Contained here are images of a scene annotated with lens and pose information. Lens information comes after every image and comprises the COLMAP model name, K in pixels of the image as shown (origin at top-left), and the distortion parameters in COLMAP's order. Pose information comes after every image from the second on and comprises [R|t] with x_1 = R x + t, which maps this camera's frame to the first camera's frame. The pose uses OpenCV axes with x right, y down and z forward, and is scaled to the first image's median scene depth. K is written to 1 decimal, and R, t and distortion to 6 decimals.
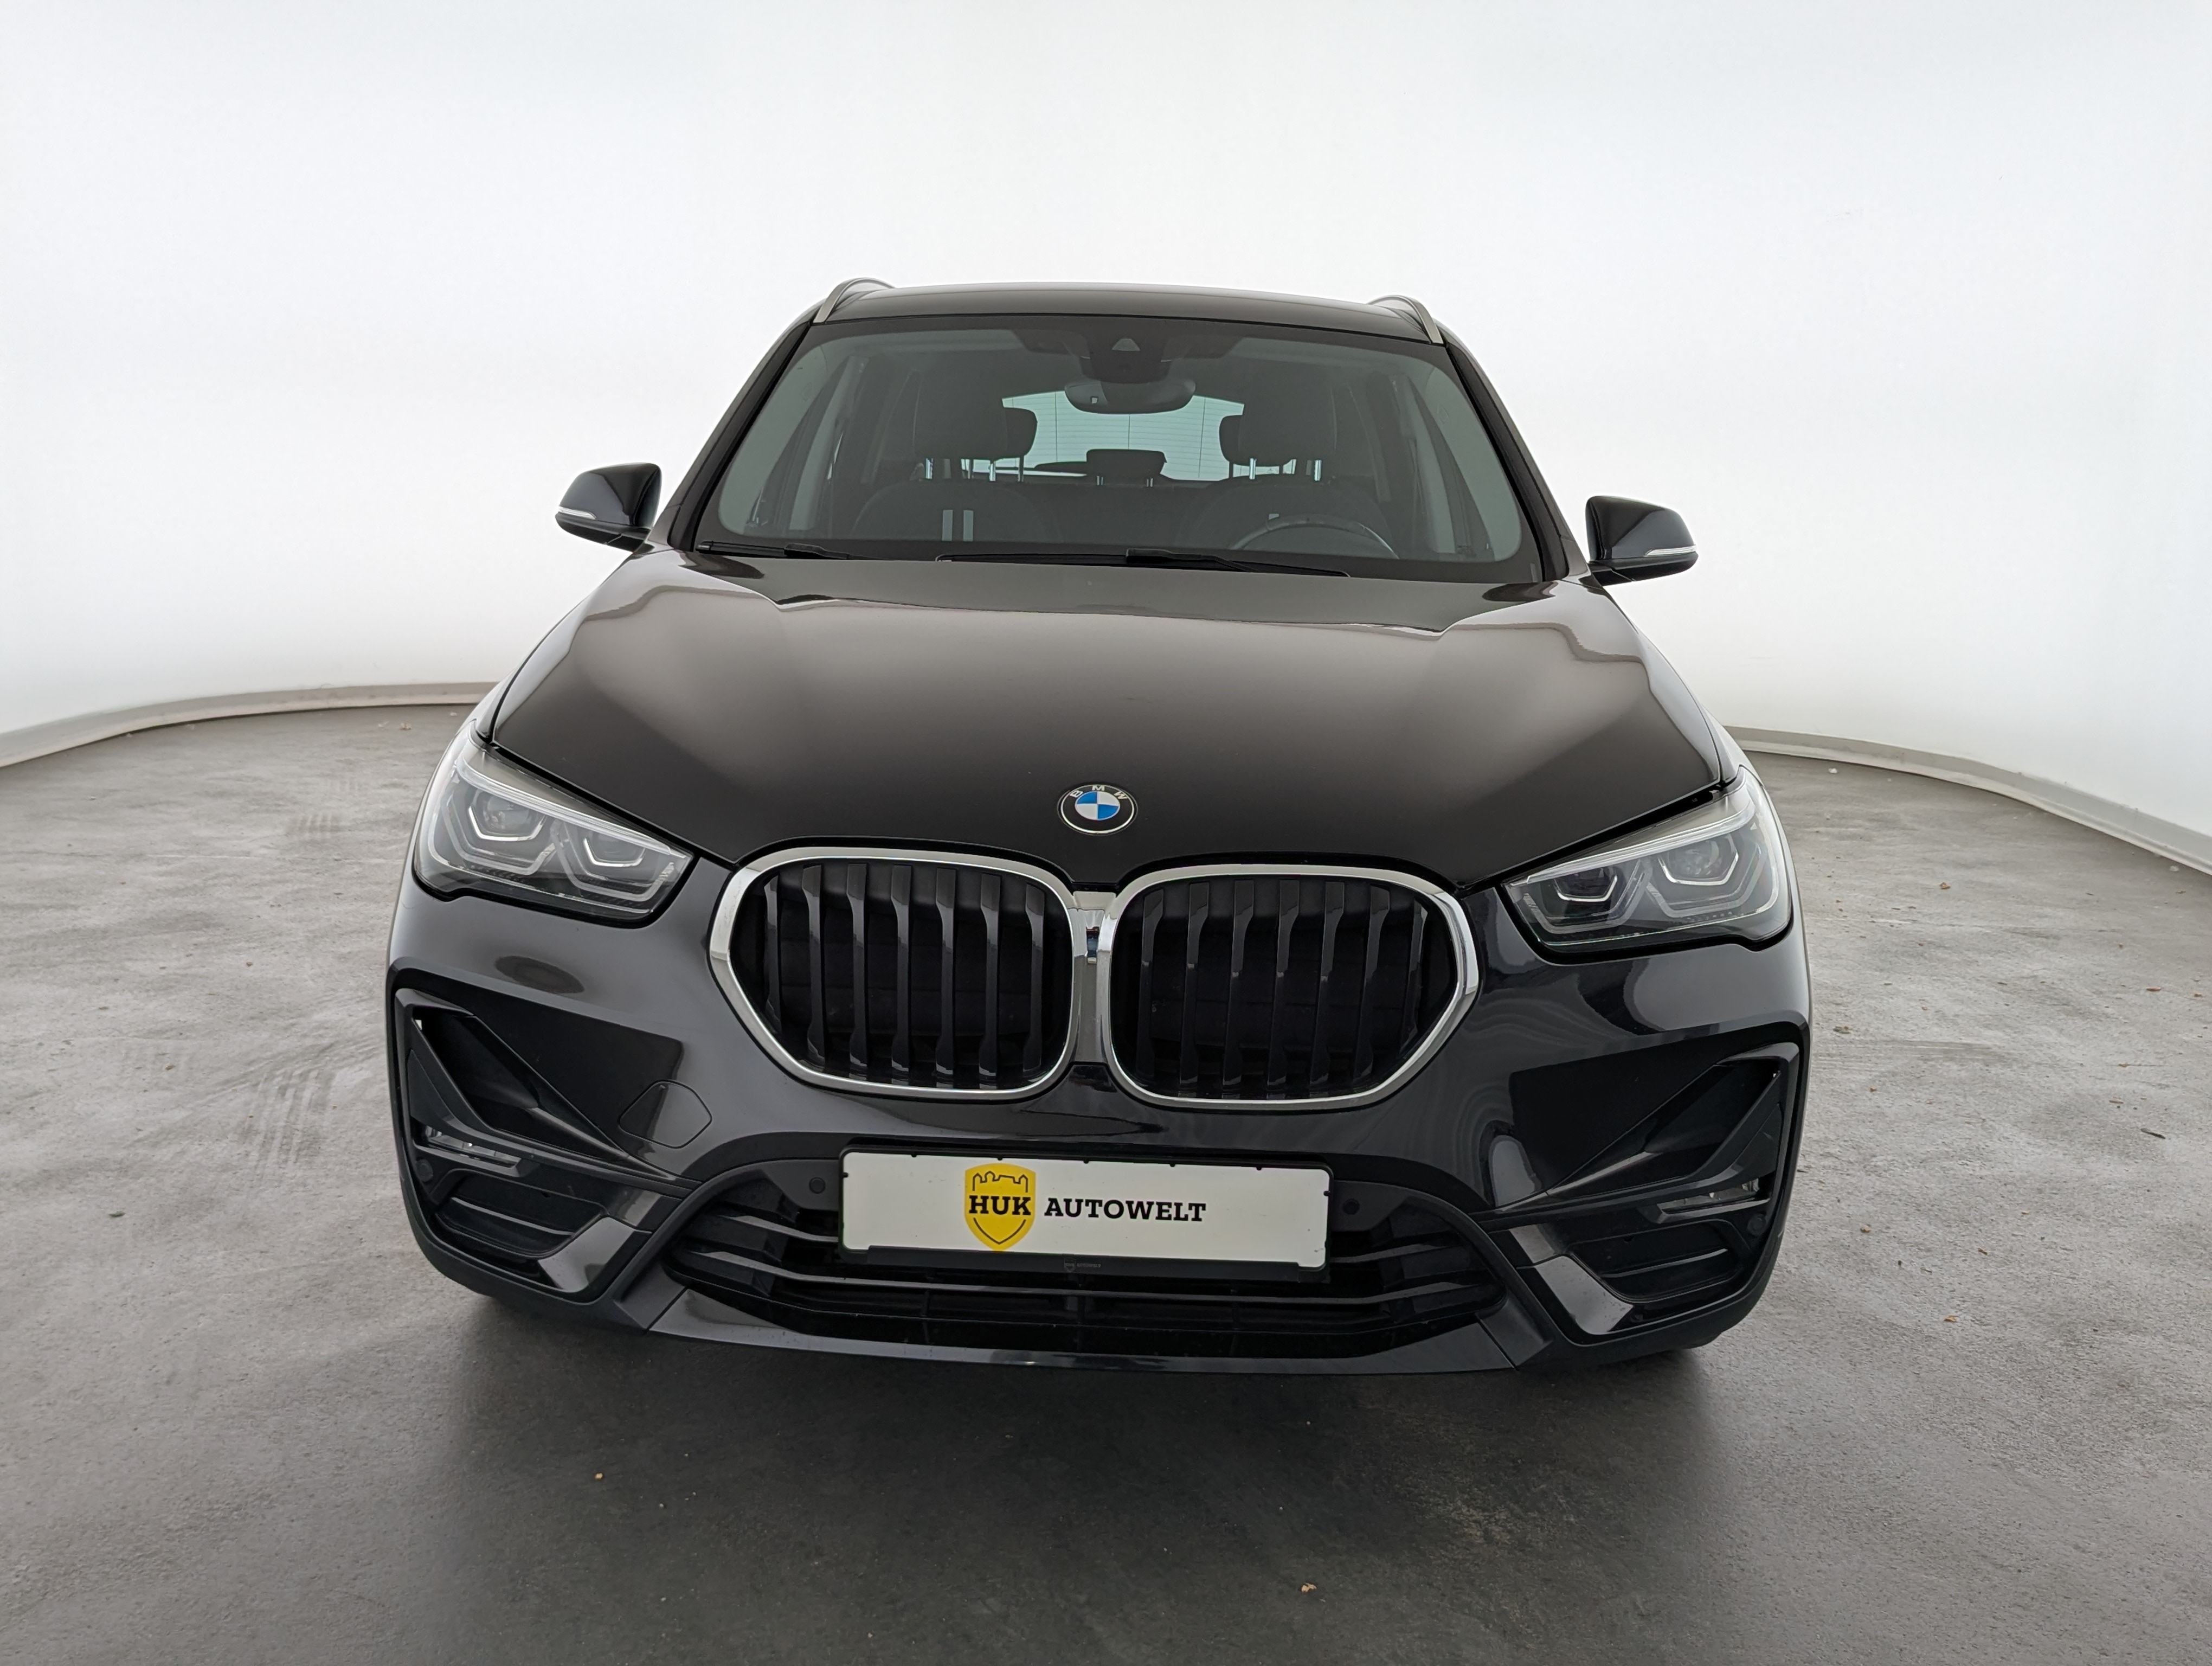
lens RADIAL K [[2071.2, 0, 1106.0], [0, 2071.2, 833.0], [0, 0, 1]] dist [0.038319, -0.005112]
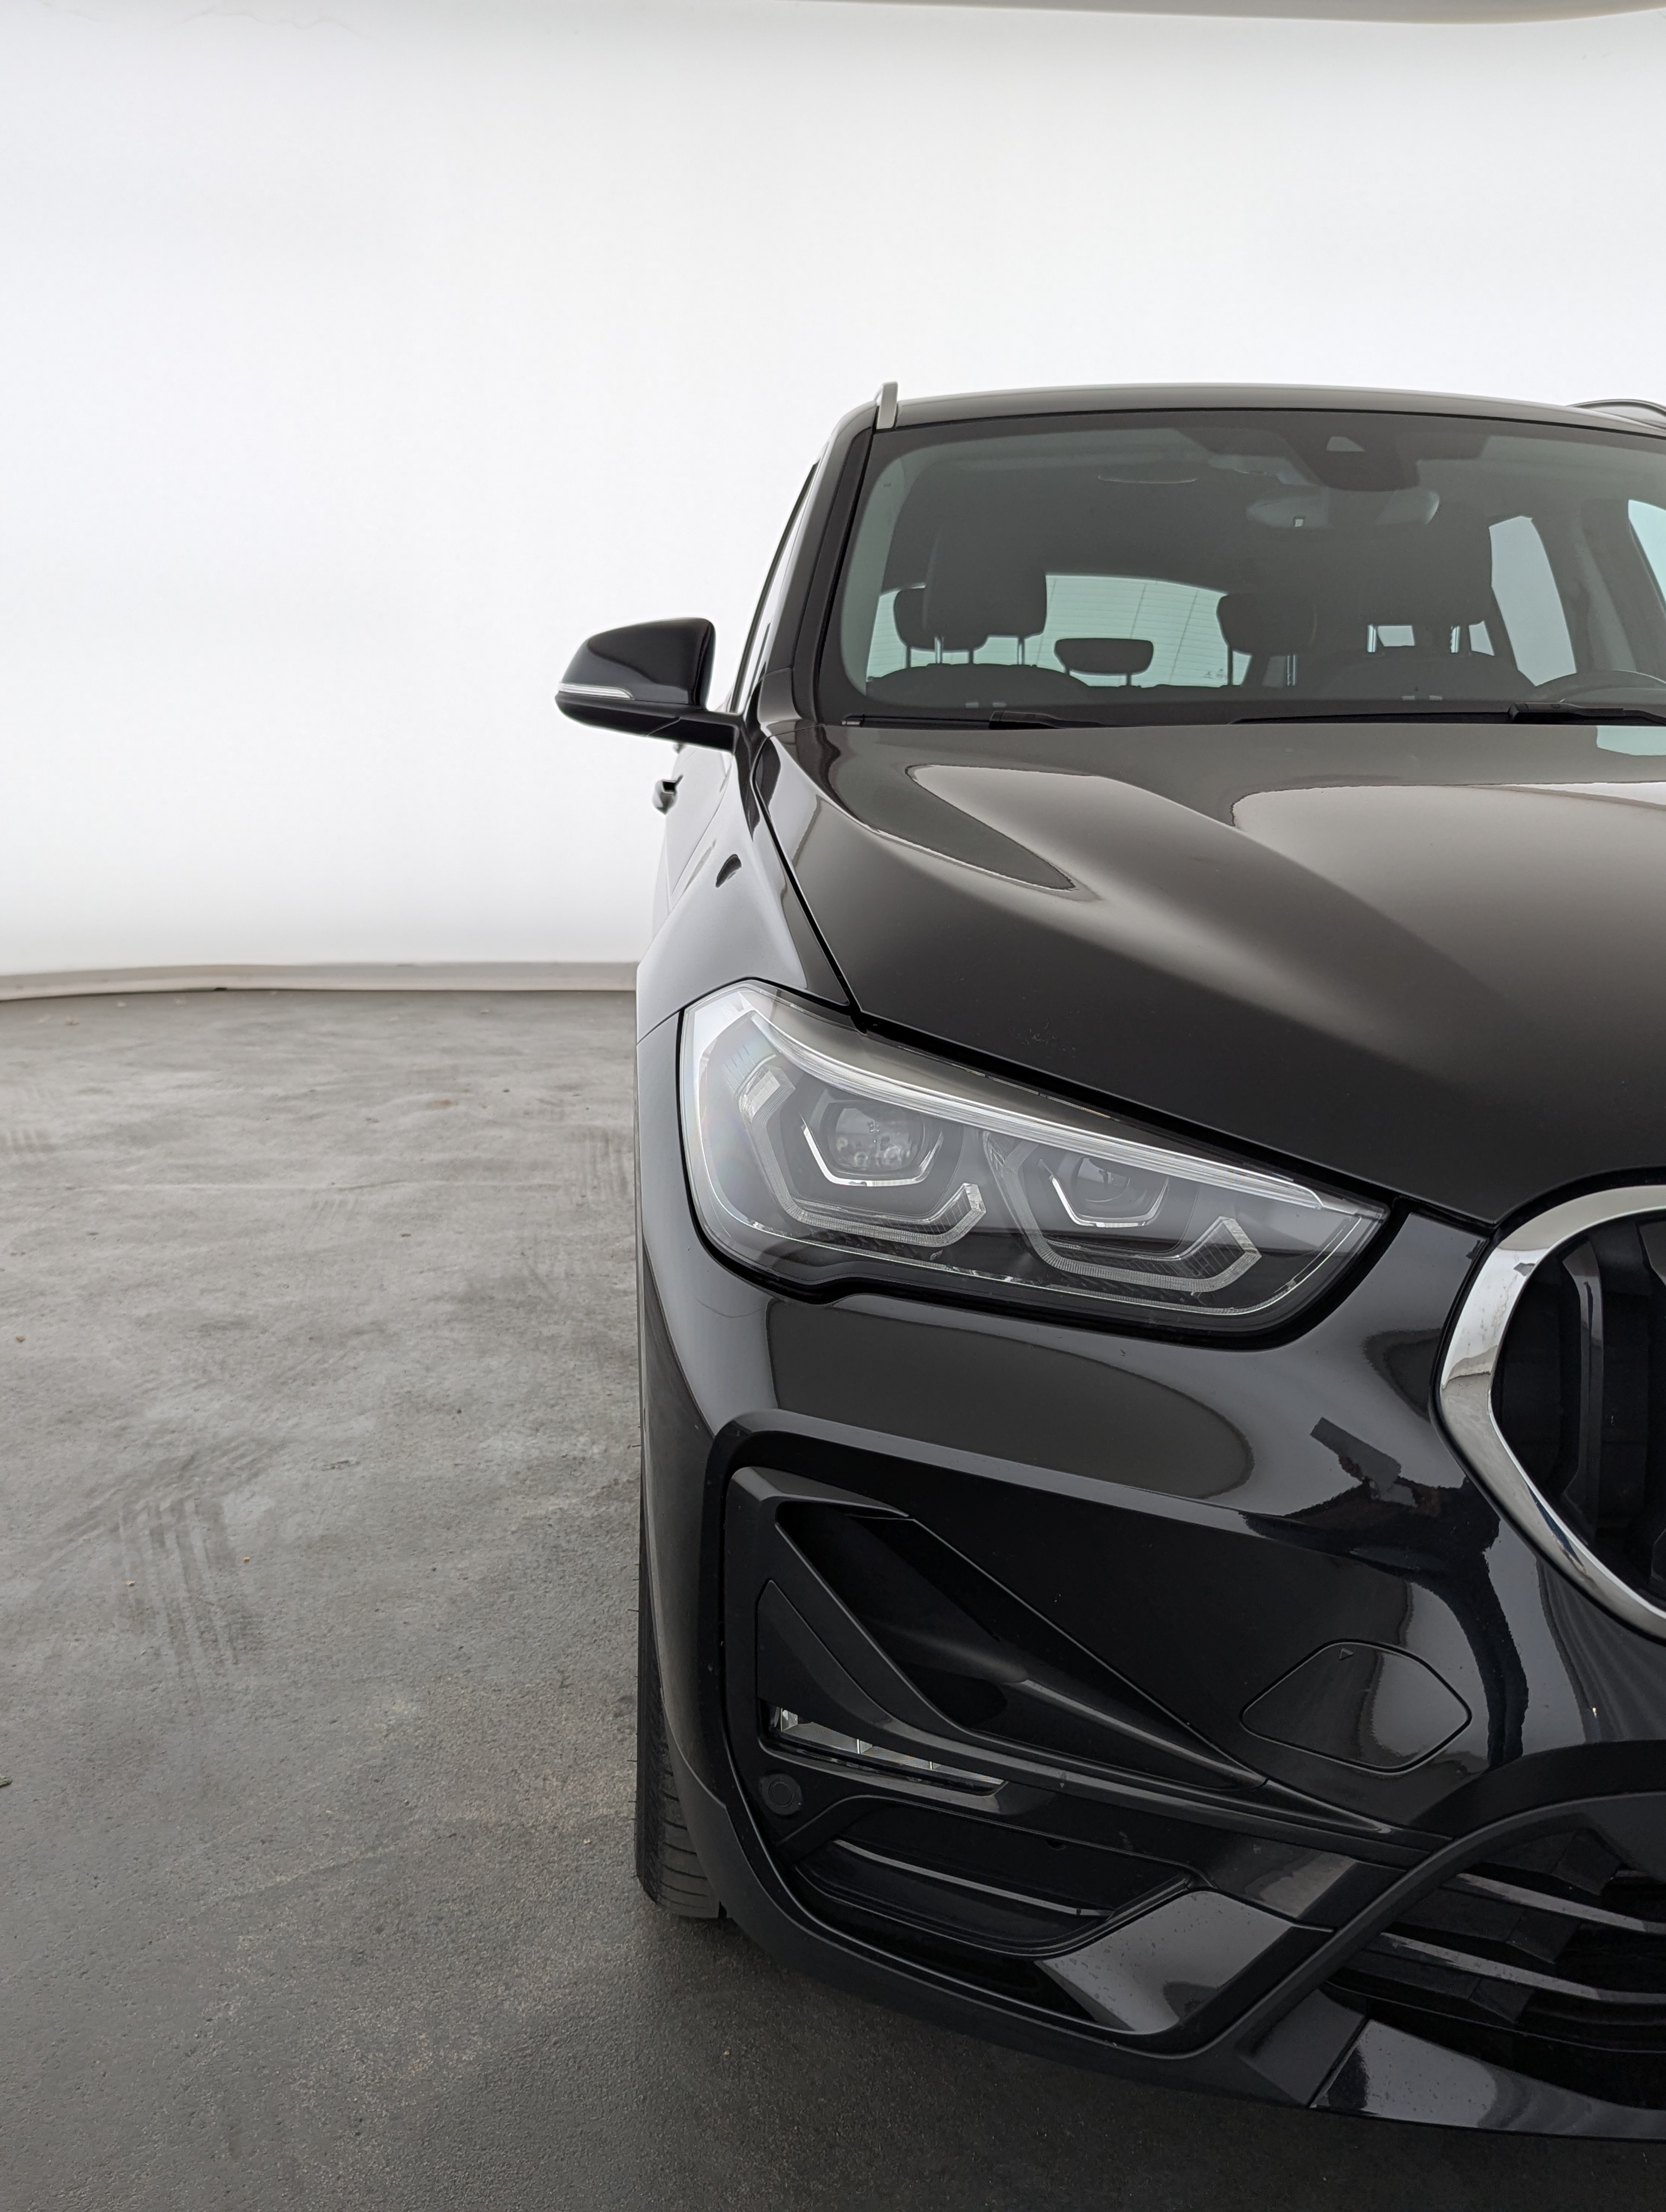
lens RADIAL K [[2071.2, 0, 857.7], [0, 2071.2, 1105.9], [0, 0, 1]] dist [0.038319, -0.005112]
pose [[0.994864, -0.034349, 0.095219, -0.241261], [0.034538, 0.999403, -0.000342, -0.012578], [-0.095150, 0.003629, 0.995456, 0.307813]]
